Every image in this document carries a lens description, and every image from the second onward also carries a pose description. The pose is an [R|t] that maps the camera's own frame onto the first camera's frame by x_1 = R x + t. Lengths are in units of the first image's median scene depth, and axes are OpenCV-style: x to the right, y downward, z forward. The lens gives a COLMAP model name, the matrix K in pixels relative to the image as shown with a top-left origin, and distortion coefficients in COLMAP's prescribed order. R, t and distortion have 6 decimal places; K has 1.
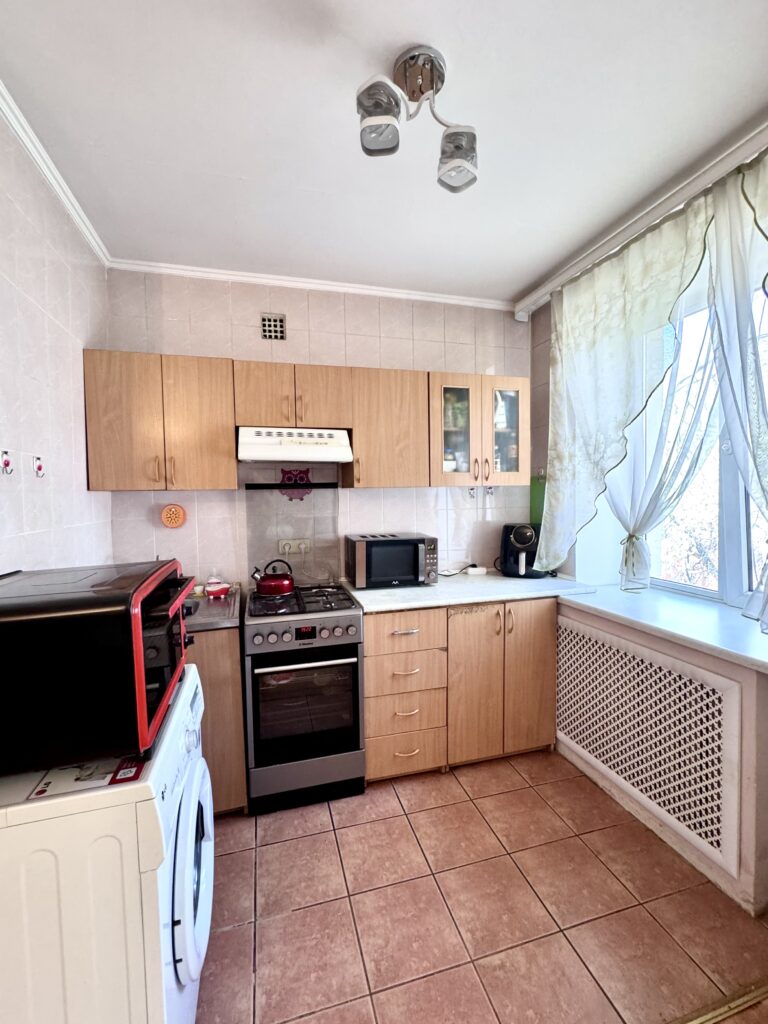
lens RADIAL K [[444.8, 0, 385.4], [0, 444.8, 511.2], [0, 0, 1]] dist [-0.006181, 0.000707]
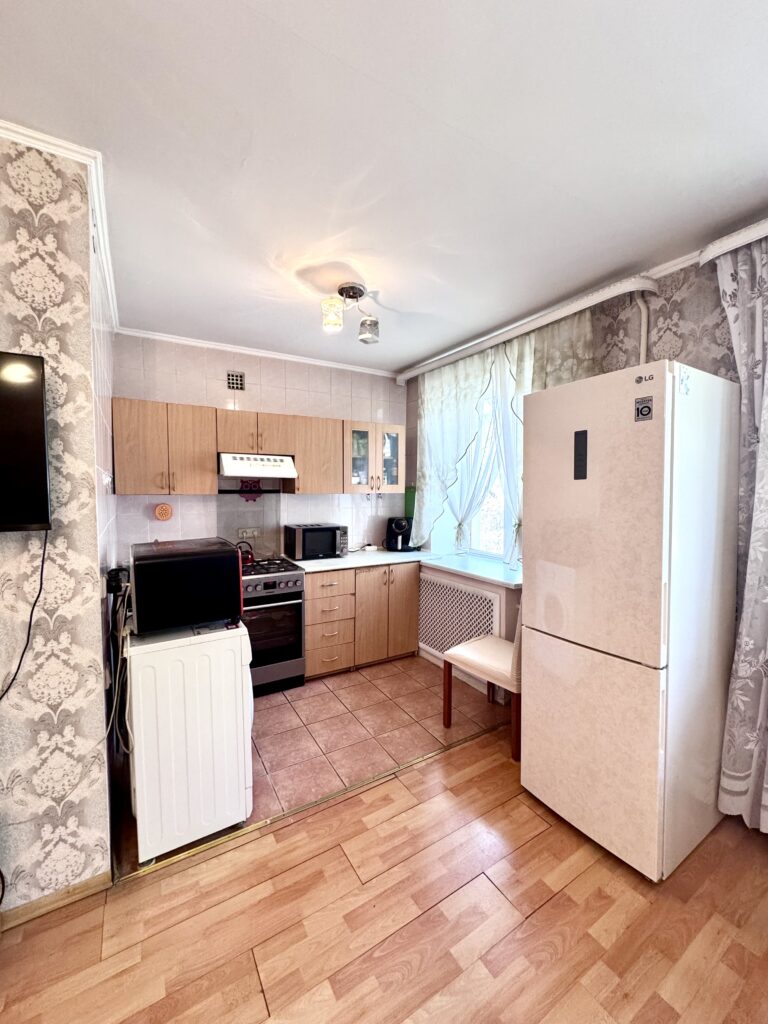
lens RADIAL K [[408.6, 0, 385.3], [0, 408.6, 510.6], [0, 0, 1]] dist [-0.004278, 0.000989]
pose [[0.966574, 0.004626, 0.256346, -0.134565], [-0.008114, 0.999888, 0.012553, -0.015807], [-0.256259, -0.014214, 0.966504, -0.457036]]
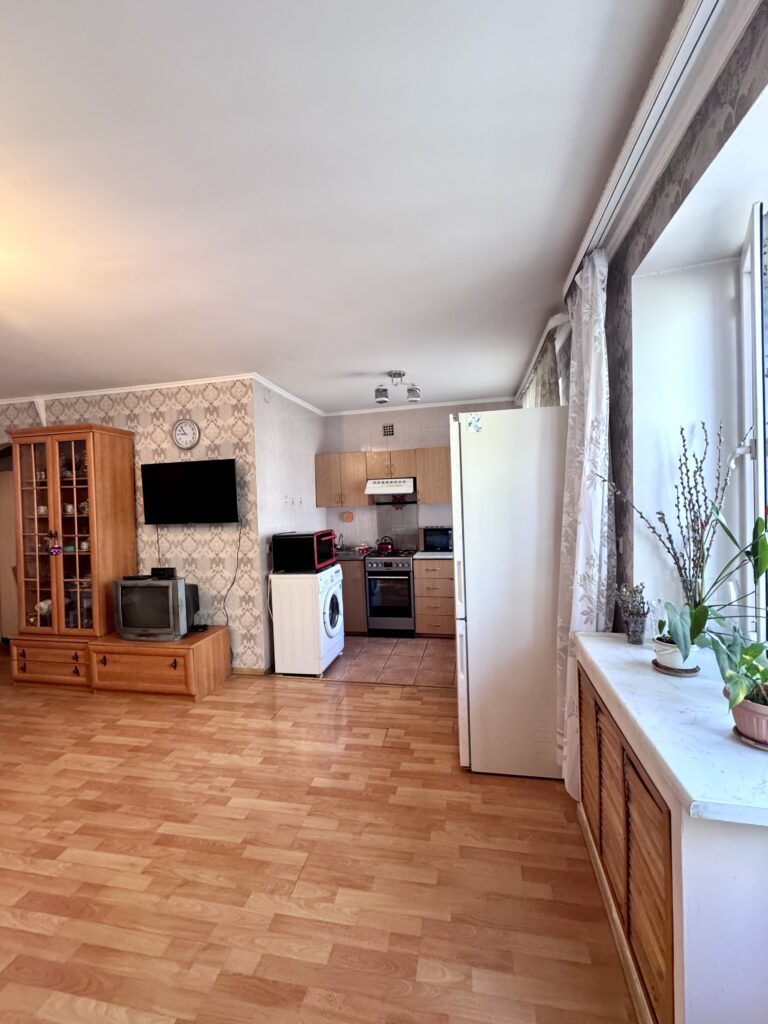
lens RADIAL K [[408.6, 0, 385.3], [0, 408.6, 513.4], [0, 0, 1]] dist [-0.004278, 0.000989]
pose [[0.884688, -0.002161, -0.466178, 0.749164], [0.003202, 0.999994, 0.001441, -0.011699], [0.466172, -0.002768, 0.884690, -0.876885]]
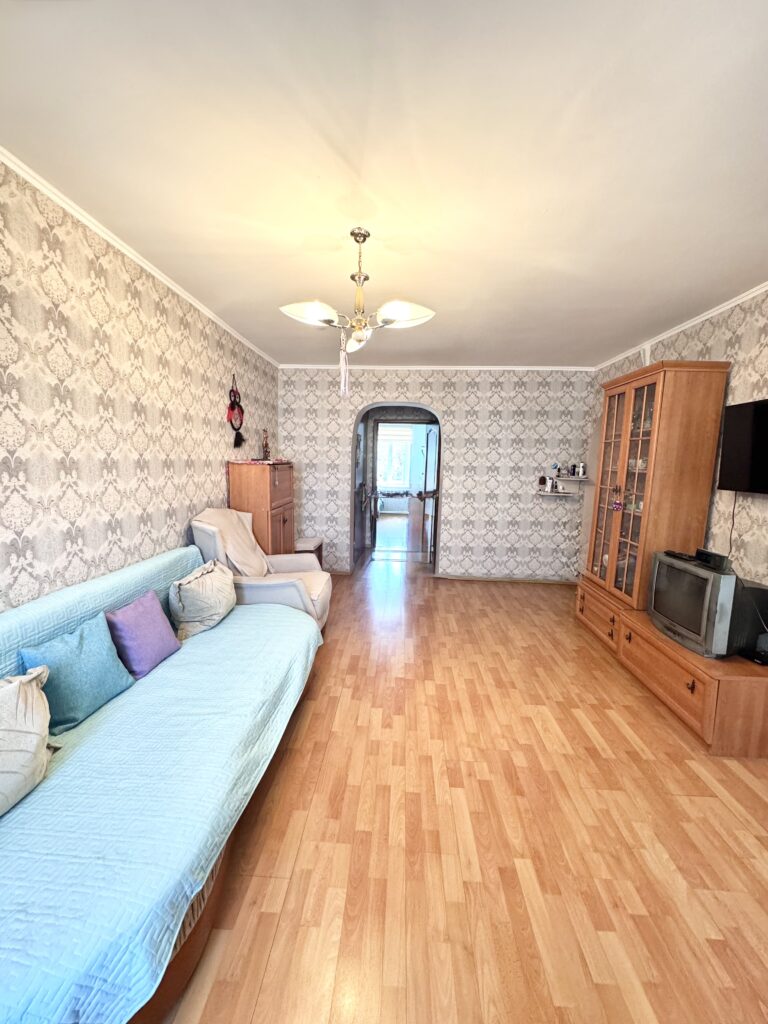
lens RADIAL K [[408.6, 0, 385.5], [0, 408.6, 510.1], [0, 0, 1]] dist [-0.004278, 0.000989]
pose [[-0.330521, 0.119161, -0.936246, 0.594785], [-0.054552, 0.987927, 0.144997, -0.027512], [0.942221, 0.098999, -0.320030, -0.419757]]
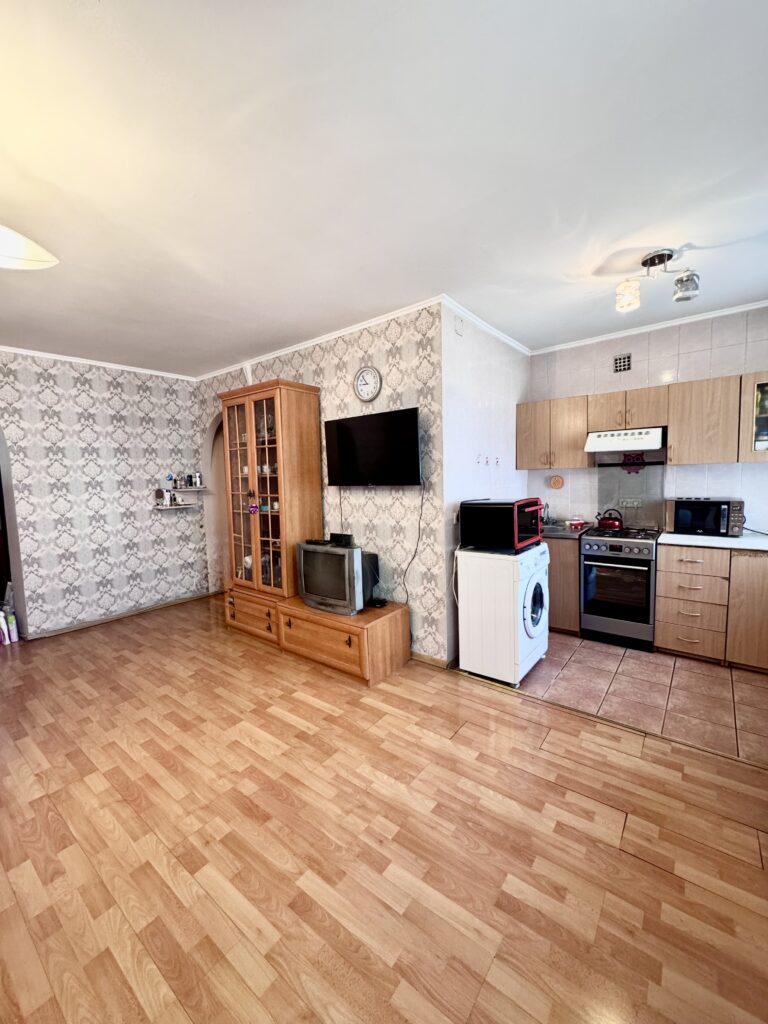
lens RADIAL K [[408.6, 0, 386.2], [0, 408.6, 509.4], [0, 0, 1]] dist [-0.004278, 0.000989]
pose [[0.585360, 0.066712, -0.808024, 0.516202], [-0.009328, 0.997097, 0.075565, 0.002152], [0.810720, -0.036695, 0.584283, -0.610218]]
